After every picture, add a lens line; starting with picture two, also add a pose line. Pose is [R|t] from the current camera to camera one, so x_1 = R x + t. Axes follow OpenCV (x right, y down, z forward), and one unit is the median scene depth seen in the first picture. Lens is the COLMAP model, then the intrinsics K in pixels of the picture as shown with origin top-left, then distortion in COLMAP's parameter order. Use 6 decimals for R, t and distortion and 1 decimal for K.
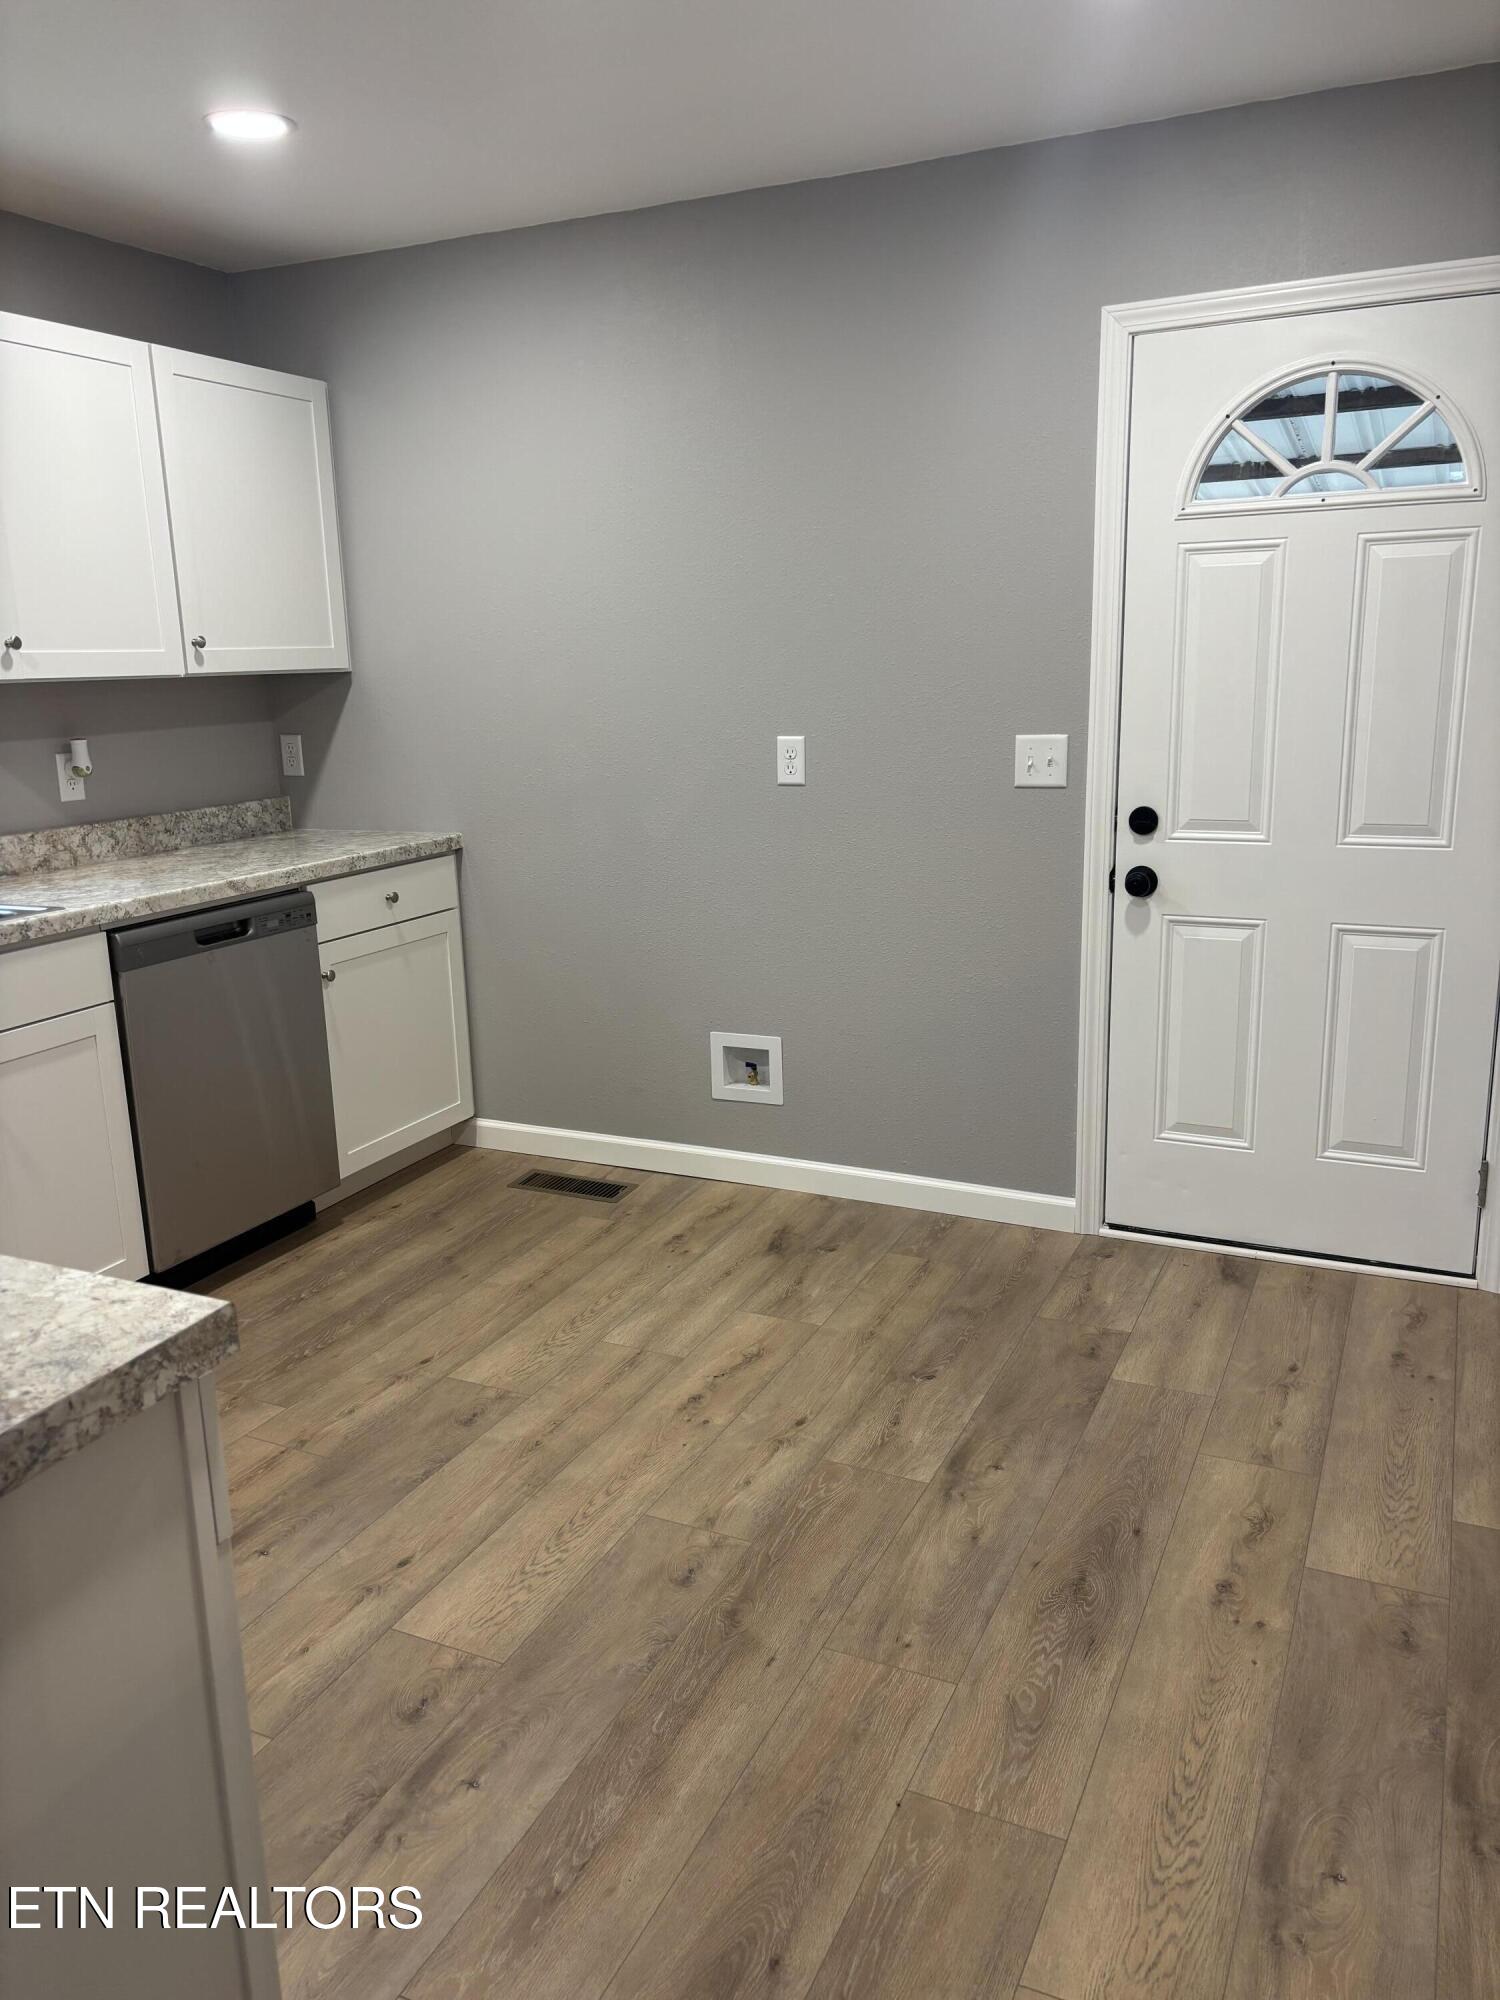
lens RADIAL K [[1510.6, 0, 729.9], [0, 1510.6, 1001.2], [0, 0, 1]] dist [0.027954, -0.016117]
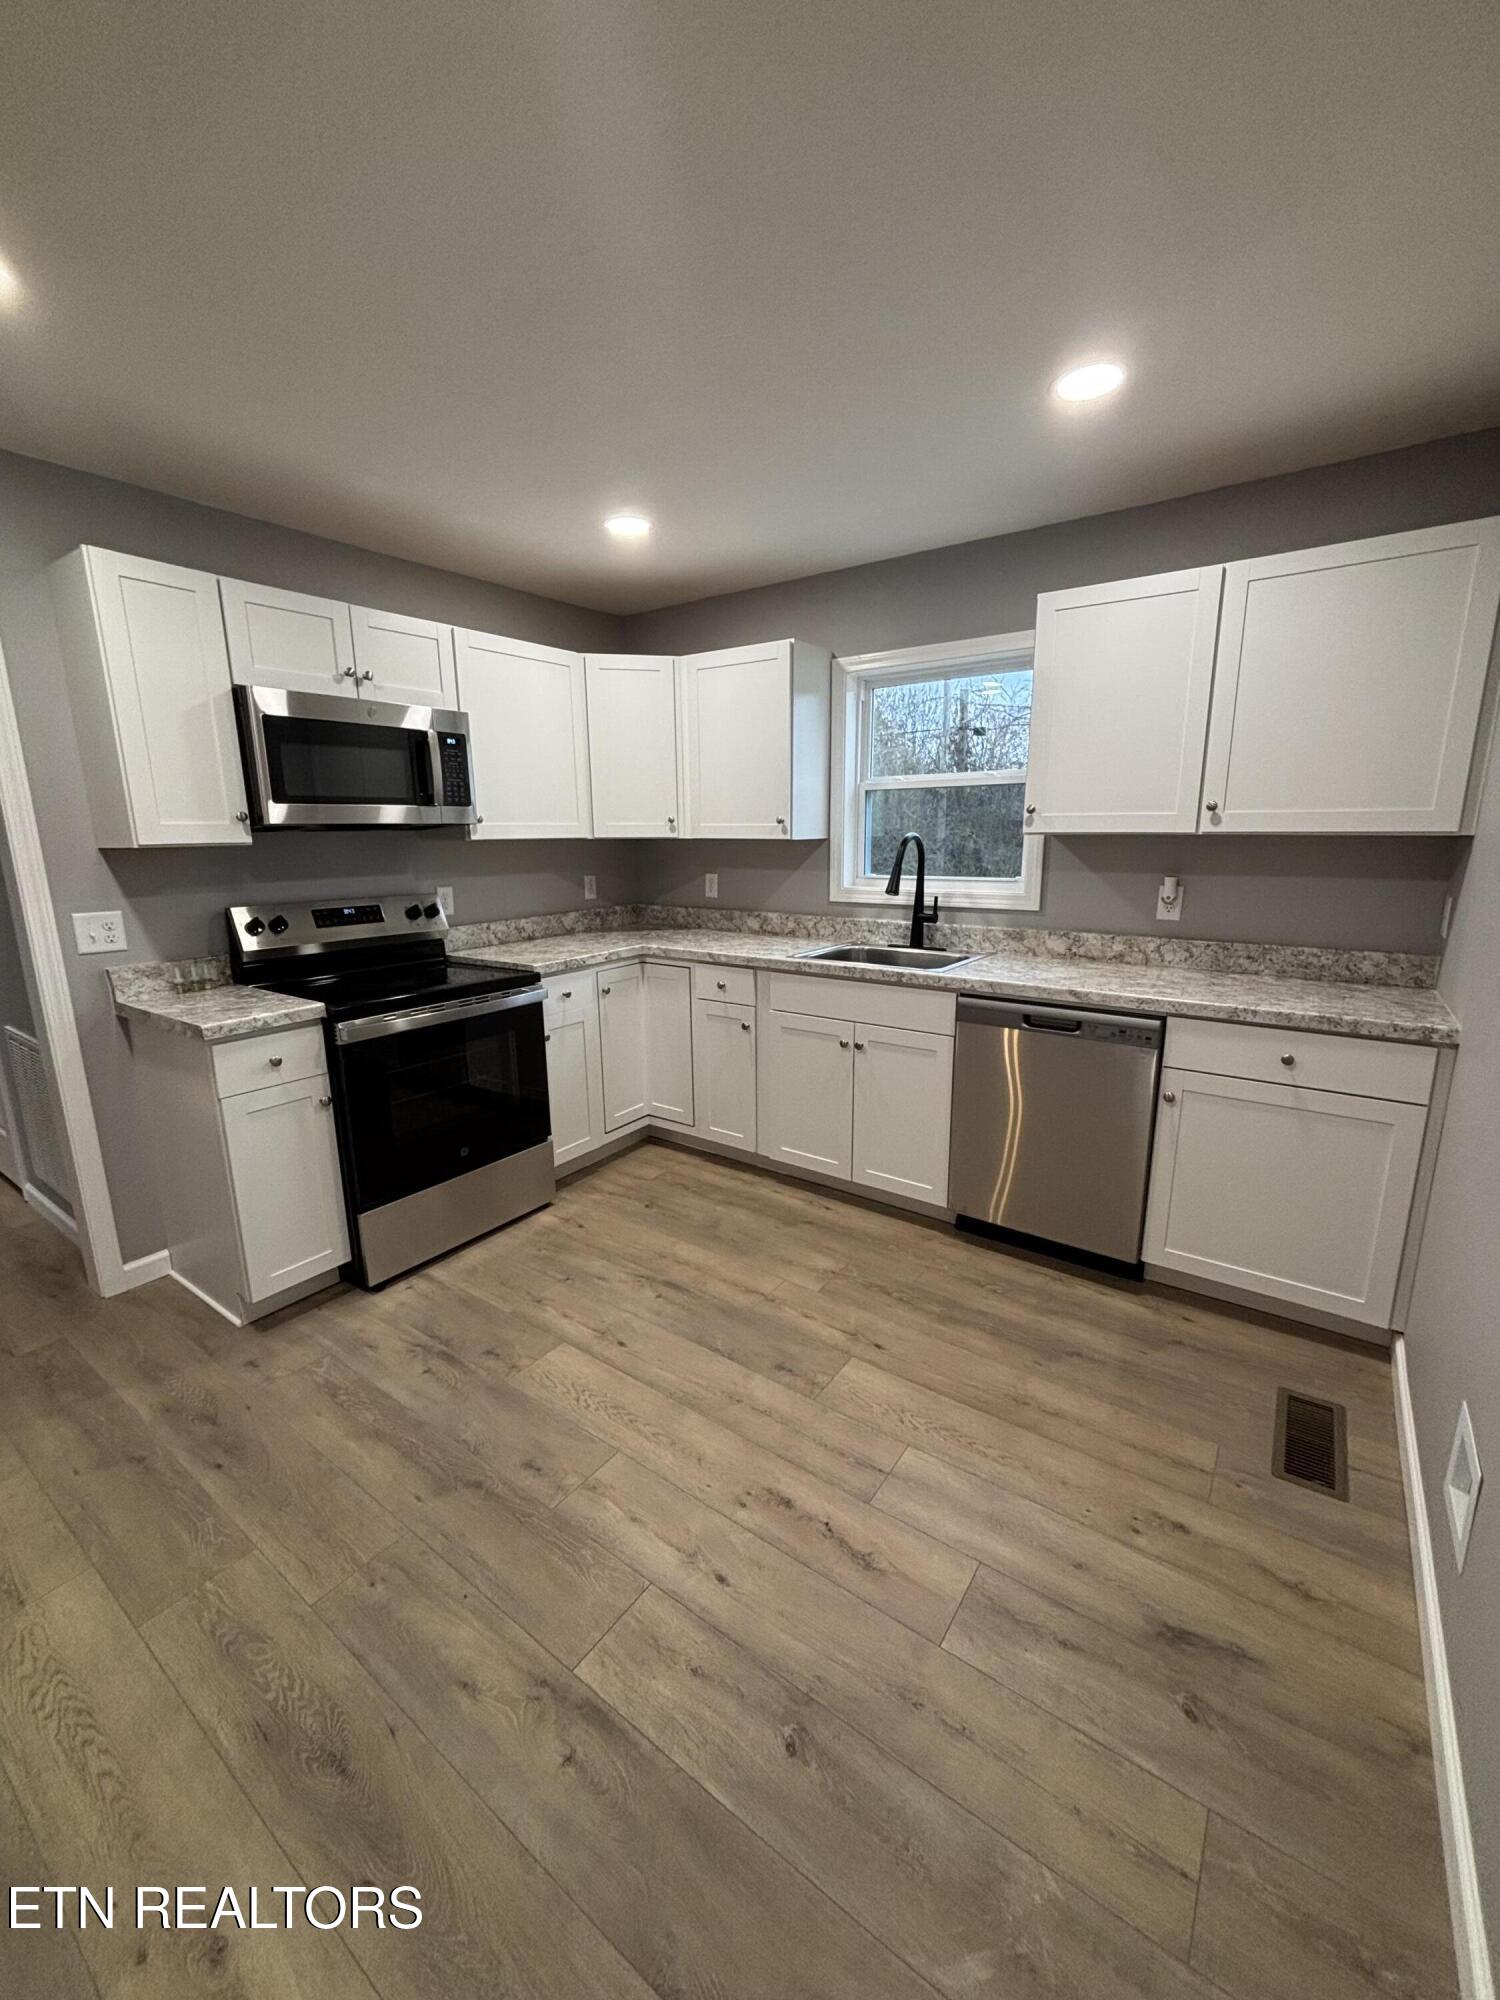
lens RADIAL K [[799.9, 0, 751.7], [0, 799.9, 1001.5], [0, 0, 1]] dist [-0.002418, 0.001707]
pose [[-0.173965, 0.237980, -0.955563, 0.500008], [-0.208920, 0.939351, 0.271978, -0.259445], [0.962335, 0.246951, -0.113695, 1.050583]]
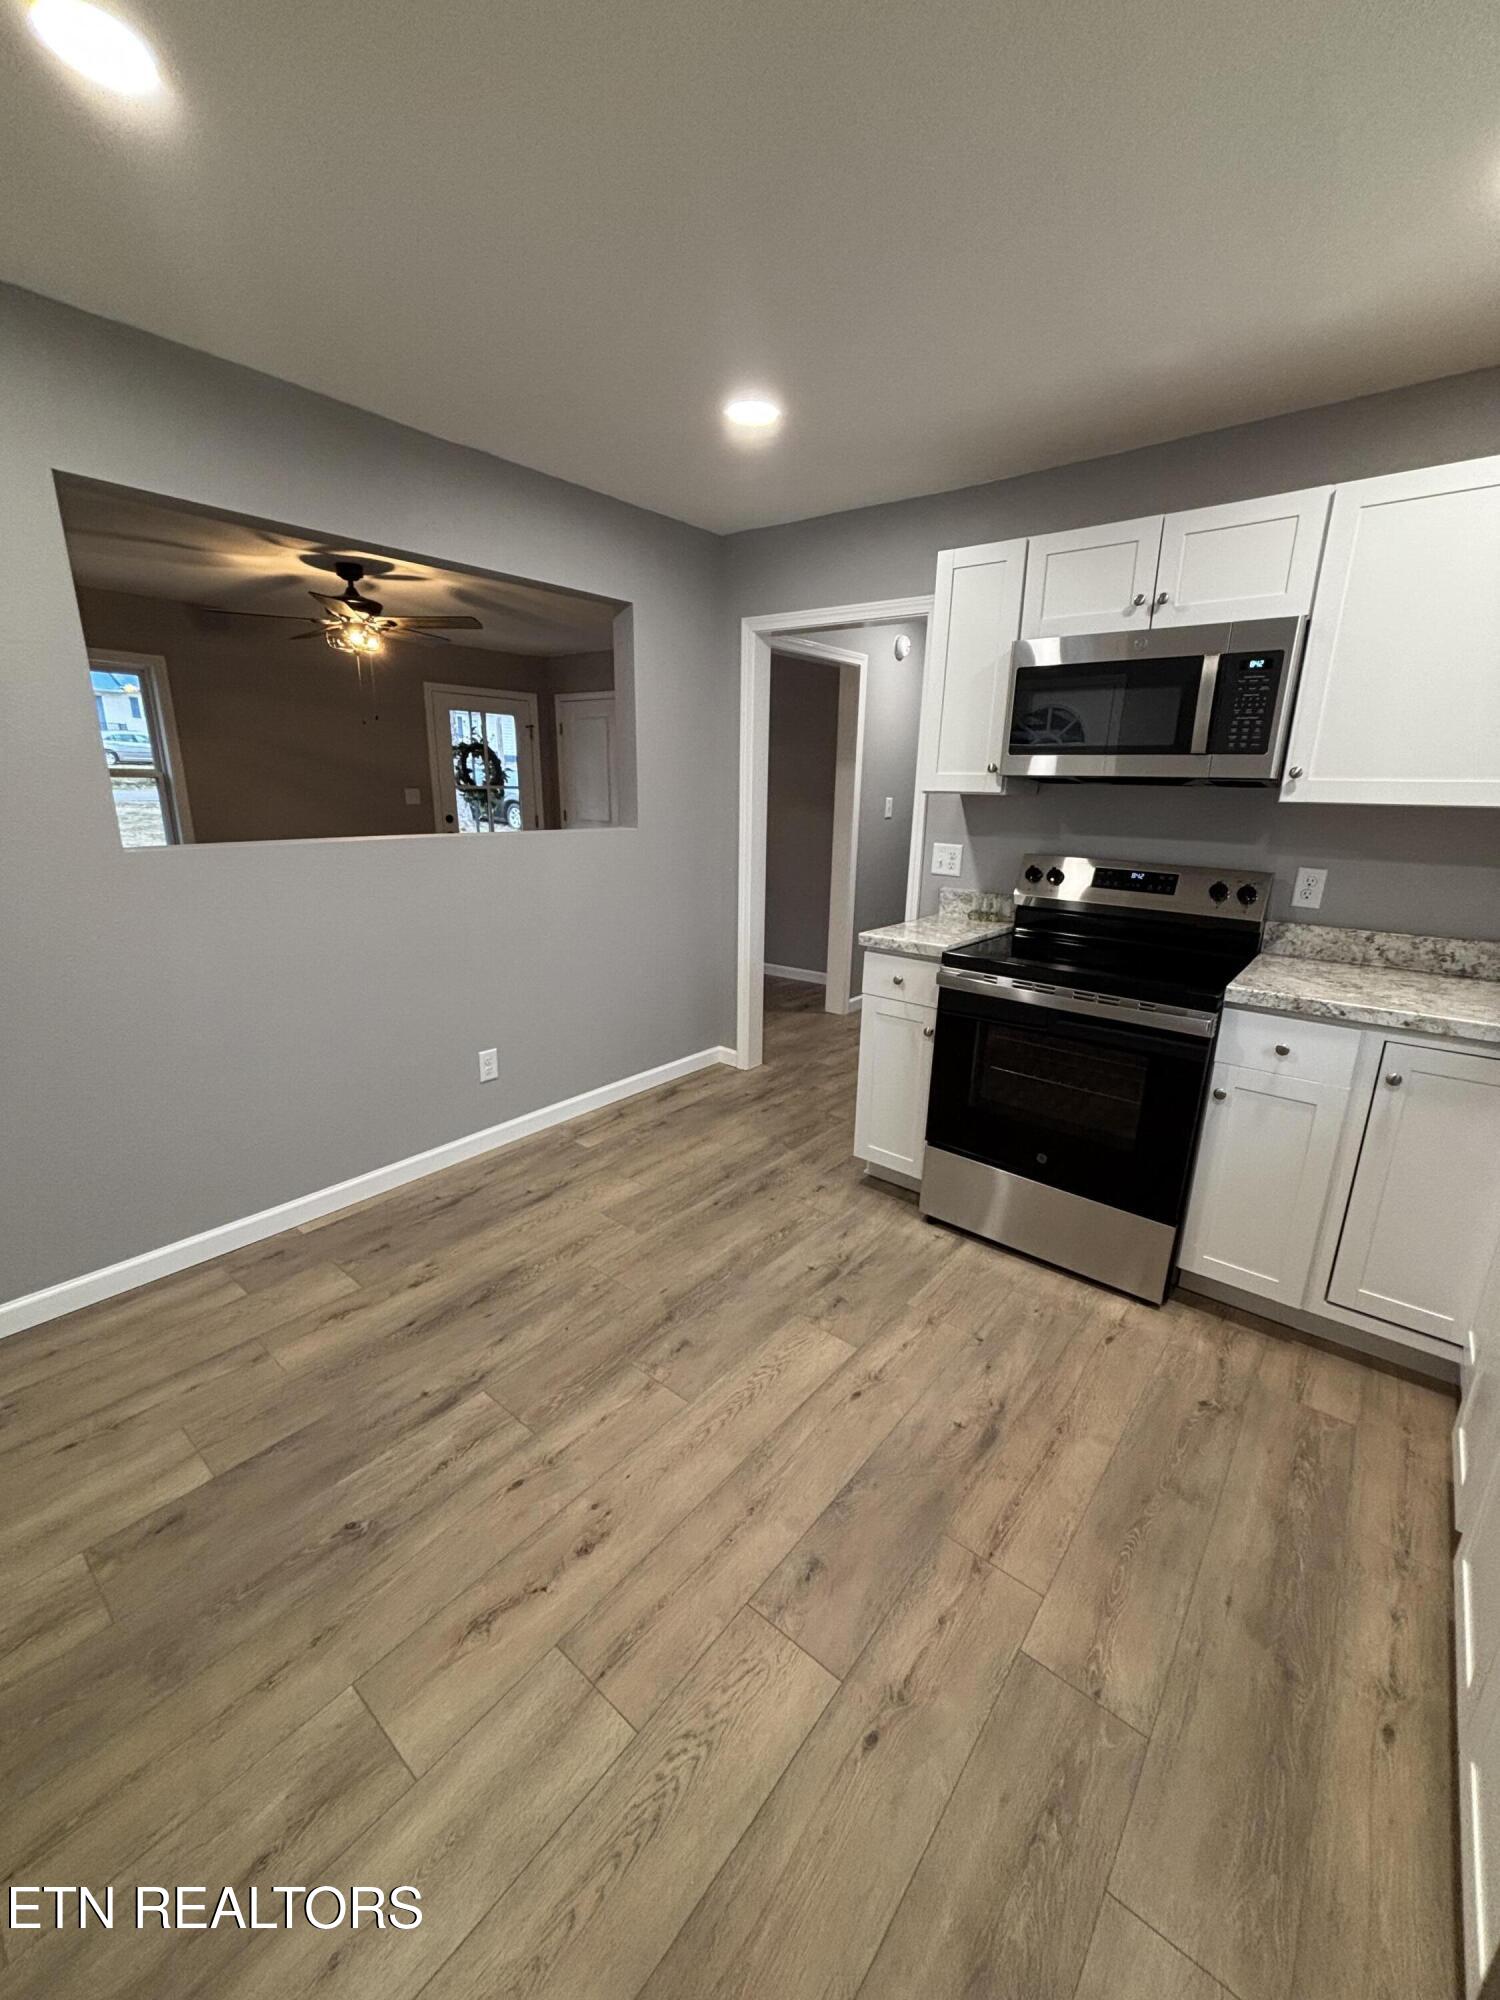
lens RADIAL K [[799.9, 0, 751.9], [0, 799.9, 997.3], [0, 0, 1]] dist [-0.002418, 0.001707]
pose [[-0.971499, -0.051624, 0.231352, -0.252816], [0.063456, 0.883736, 0.463664, -0.315824], [-0.228390, 0.465130, -0.855273, 1.381401]]
